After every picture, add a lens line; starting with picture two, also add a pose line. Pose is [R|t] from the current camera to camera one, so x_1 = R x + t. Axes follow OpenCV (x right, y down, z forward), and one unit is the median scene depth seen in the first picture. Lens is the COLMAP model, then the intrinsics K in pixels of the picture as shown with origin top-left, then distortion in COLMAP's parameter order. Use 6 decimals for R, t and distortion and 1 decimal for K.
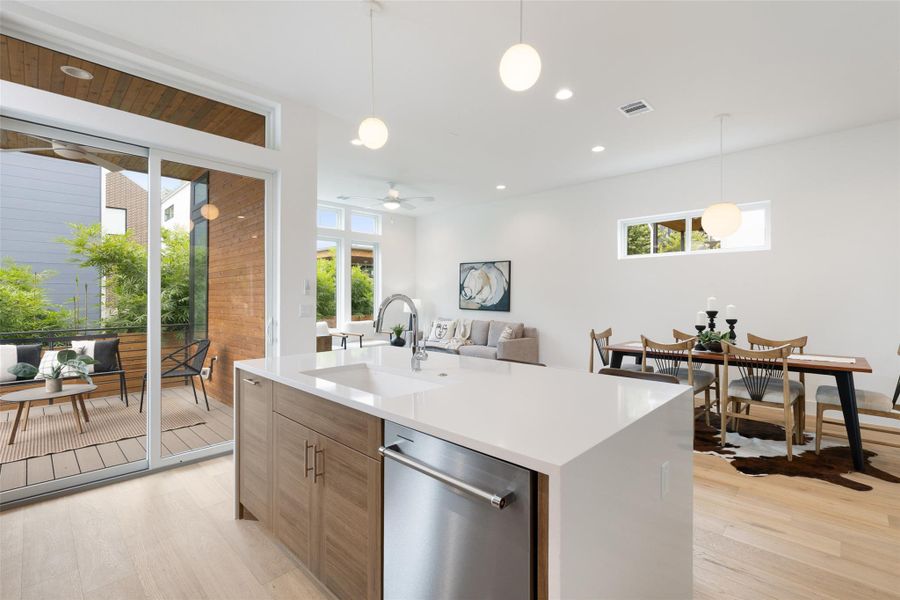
lens RADIAL K [[406.3, 0, 458.0], [0, 406.3, 293.6], [0, 0, 1]] dist [-0.005083, -0.000156]
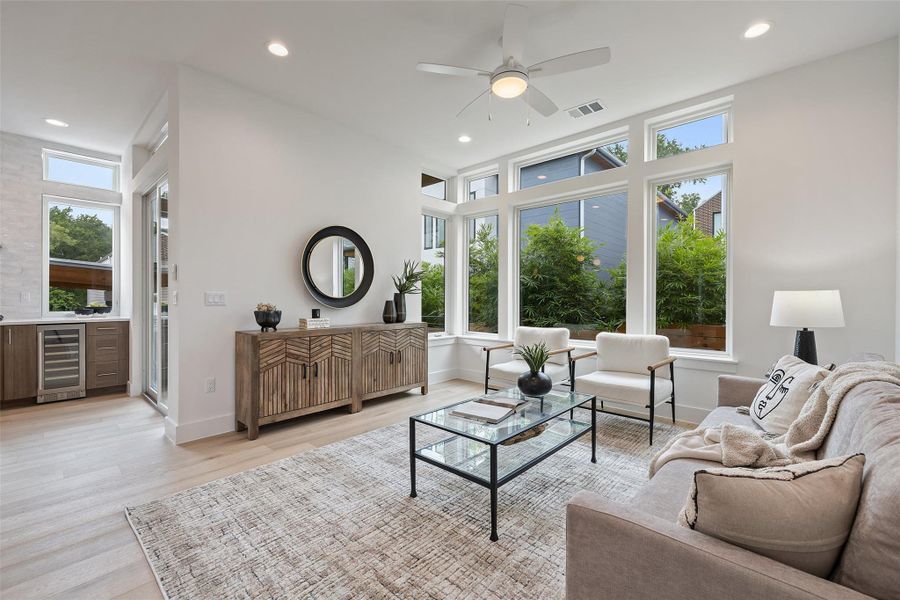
lens RADIAL K [[378.4, 0, 451.5], [0, 378.4, 301.5], [0, 0, 1]] dist [0.001077, -0.000010]
pose [[0.014212, 0.006585, -0.999877, 0.270142], [0.005821, 0.999961, 0.006668, 0.026317], [0.999882, -0.005915, 0.014173, 0.913250]]
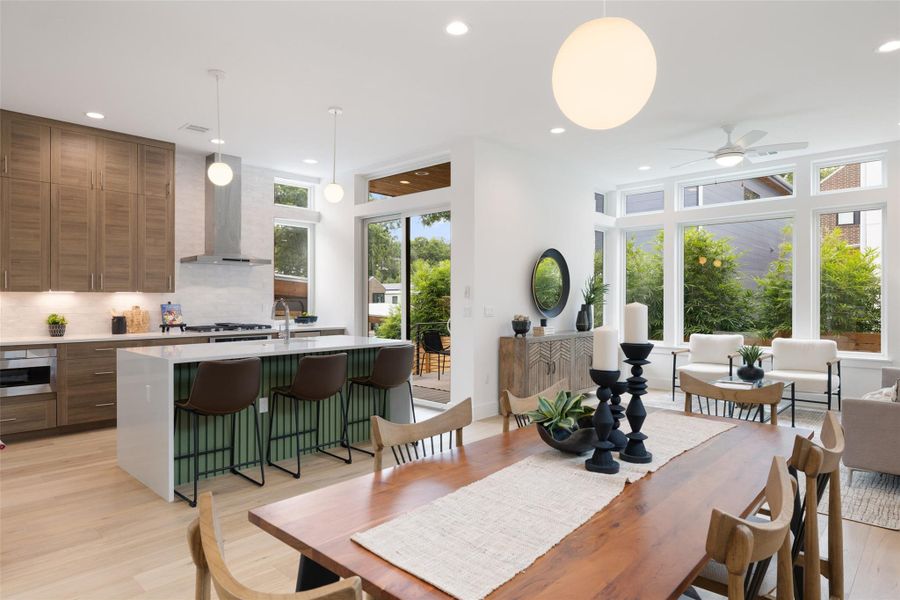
lens RADIAL K [[534.1, 0, 454.9], [0, 534.1, 300.2], [0, 0, 1]] dist [-0.002033, -0.000637]
pose [[0.007269, 0.001068, -0.999973, 0.681155], [0.006098, 0.999981, 0.001112, 0.003443], [0.999955, -0.006106, 0.007262, 0.544375]]
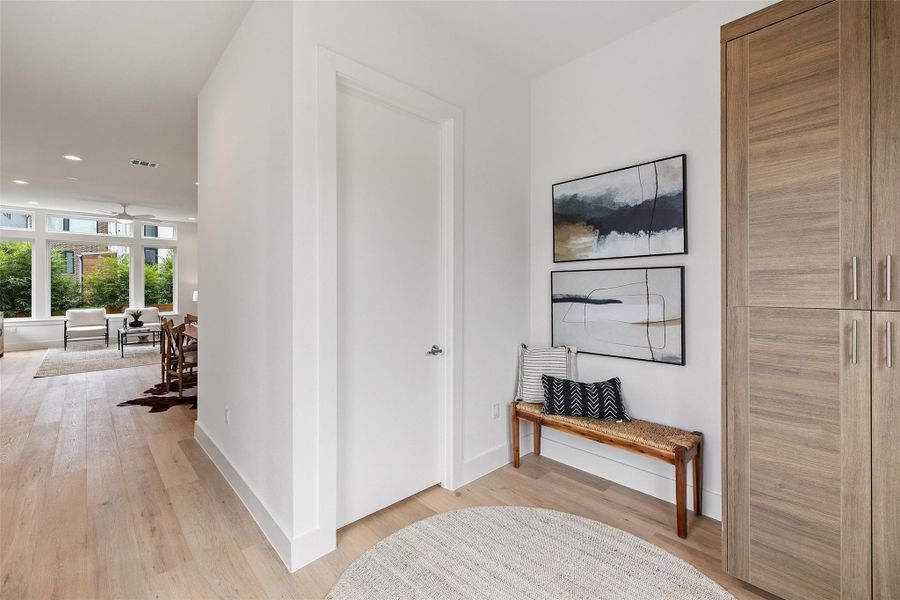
lens RADIAL K [[378.4, 0, 452.1], [0, 378.4, 284.7], [0, 0, 1]] dist [0.001077, -0.000010]
pose [[0.998876, -0.002196, -0.047355, 0.949003], [0.002615, 0.999958, 0.008783, -0.016652], [0.047334, -0.008897, 0.998840, -0.183975]]
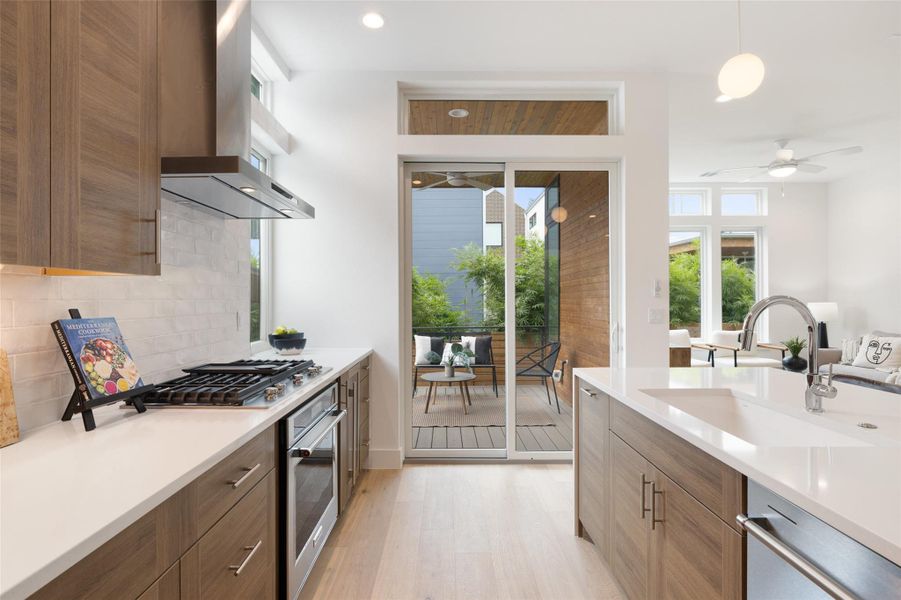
lens RADIAL K [[455.9, 0, 452.4], [0, 455.9, 297.0], [0, 0, 1]] dist [-0.003373, 0.000619]
pose [[0.696863, -0.005544, -0.717183, 0.005852], [0.007917, 0.999969, -0.000037, -0.000273], [0.717160, -0.005652, 0.696885, 0.020116]]
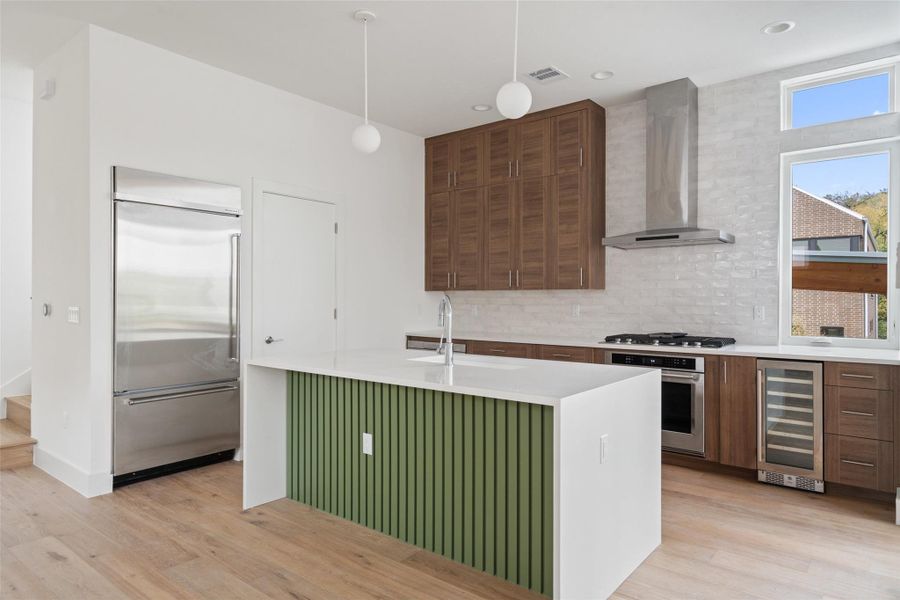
lens RADIAL K [[550.1, 0, 447.6], [0, 550.1, 296.3], [0, 0, 1]] dist [0.006018, -0.002284]
pose [[-0.997775, -0.002578, -0.066628, -0.000400], [-0.001891, 0.999944, -0.010369, 0.006400], [0.066652, -0.010219, -0.997724, 0.797100]]
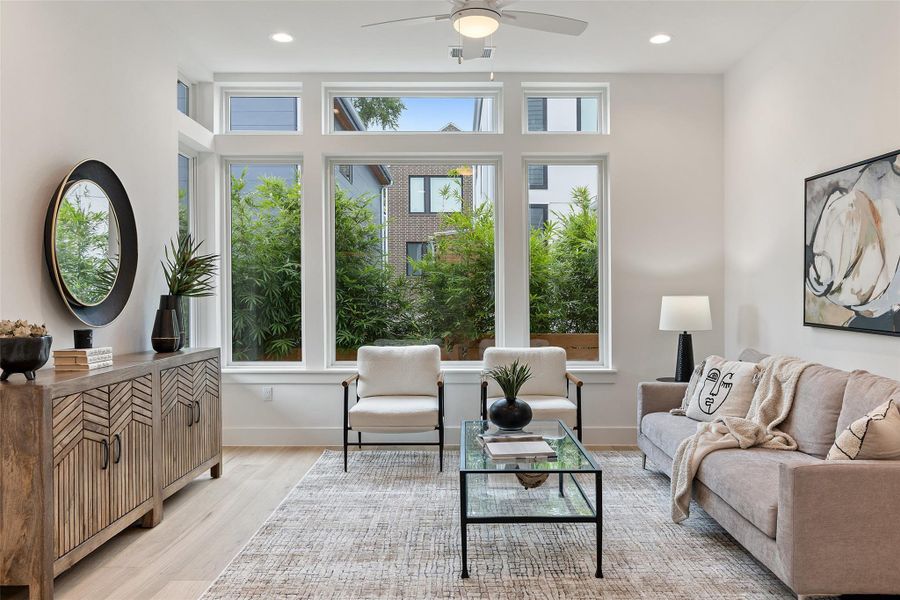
lens RADIAL K [[684.5, 0, 470.9], [0, 684.5, 300.6], [0, 0, 1]] dist [0.003991, -0.002394]
pose [[0.696654, 0.001796, -0.717405, 0.257488], [0.005467, 0.999955, 0.007811, 0.016816], [0.717386, -0.009363, 0.696613, 0.568421]]
